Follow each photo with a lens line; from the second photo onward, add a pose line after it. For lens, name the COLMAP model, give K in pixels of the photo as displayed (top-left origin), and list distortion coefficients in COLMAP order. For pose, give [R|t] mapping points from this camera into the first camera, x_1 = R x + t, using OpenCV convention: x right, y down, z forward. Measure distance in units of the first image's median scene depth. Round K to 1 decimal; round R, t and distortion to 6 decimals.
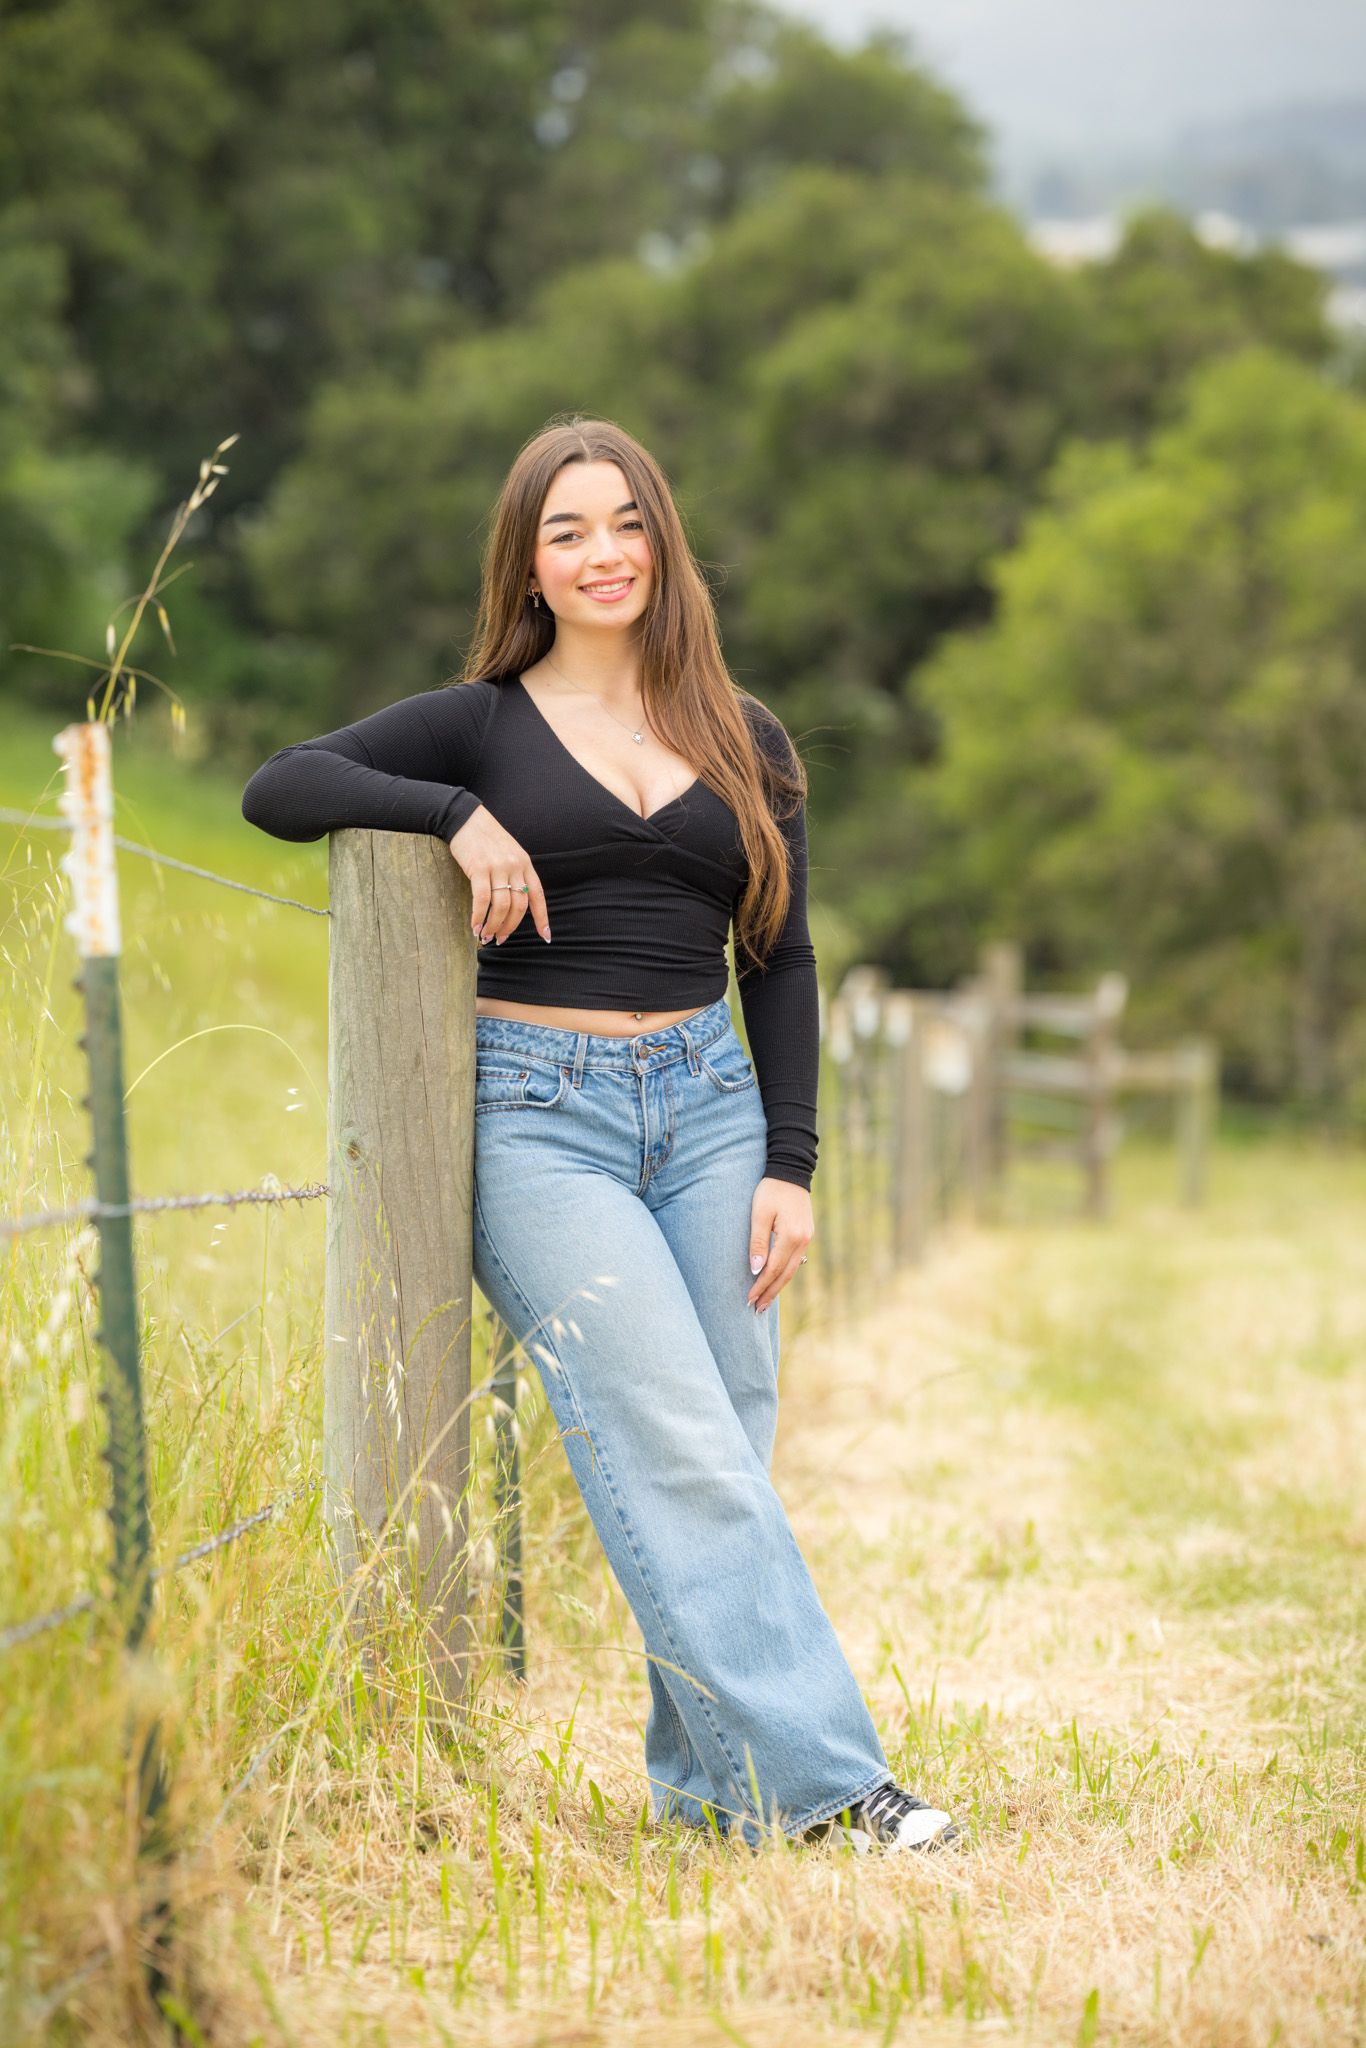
lens RADIAL K [[15272.5, 0, 683.0], [0, 15272.5, 1024.0], [0, 0, 1]] dist [0.783614, -11.334970]
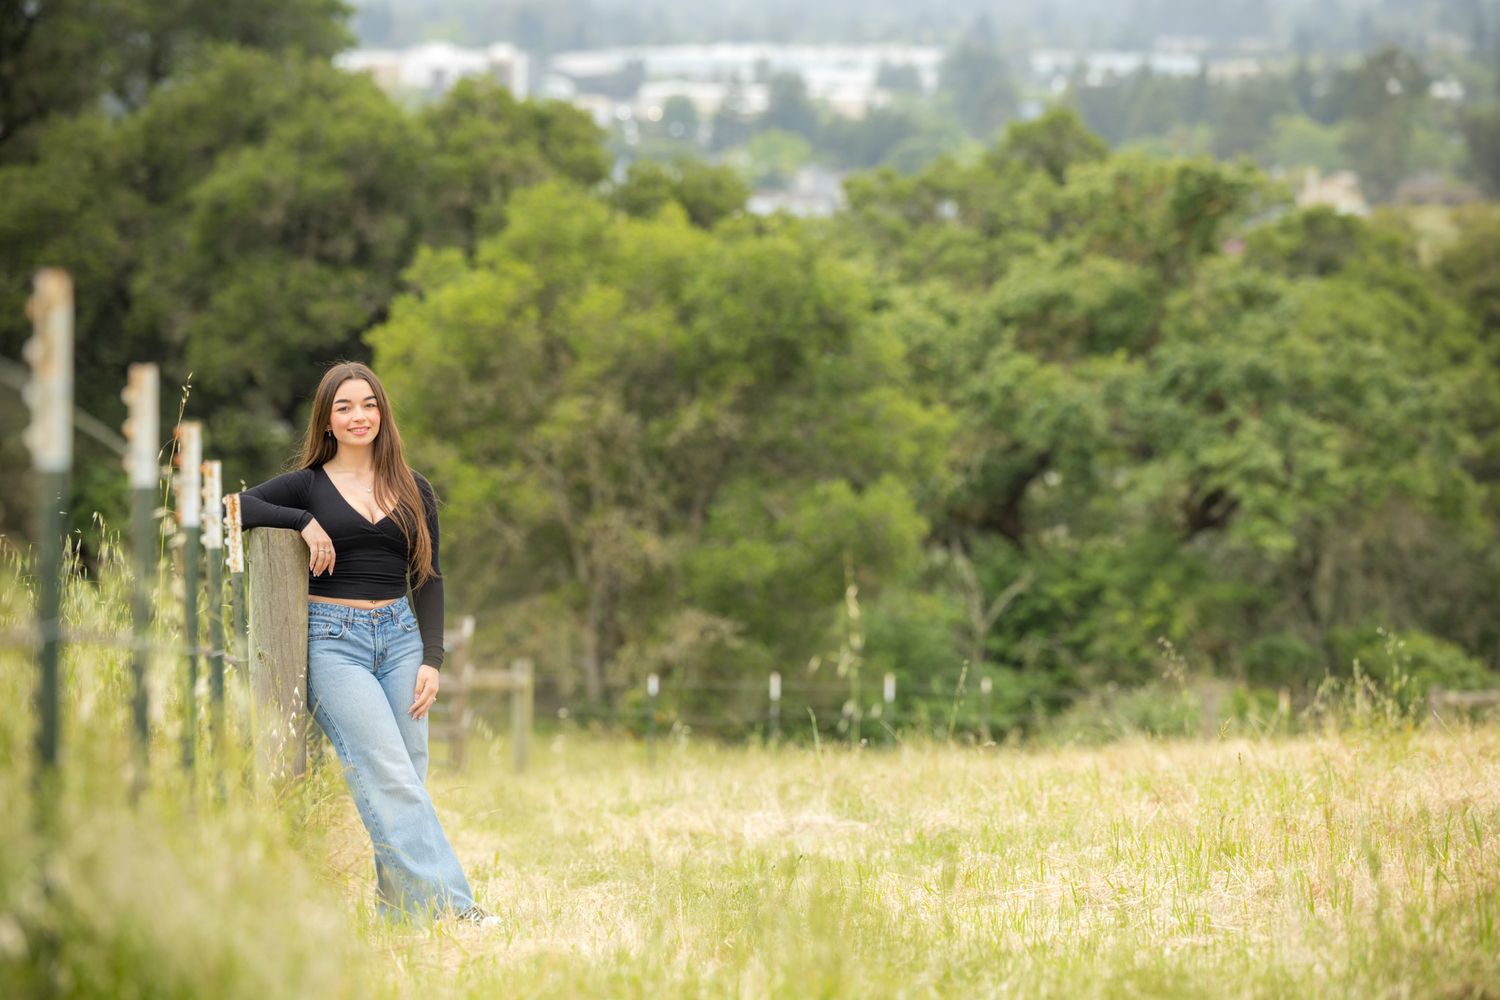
lens RADIAL K [[11141.1, 0, 750.0], [0, 11141.1, 500.0], [0, 0, 1]] dist [0.392920, 6.831325]
pose [[0.998438, -0.005094, 0.055632, -0.042205], [0.005881, 0.999885, -0.013994, 0.008649], [-0.055554, 0.014299, 0.998353, -0.811734]]
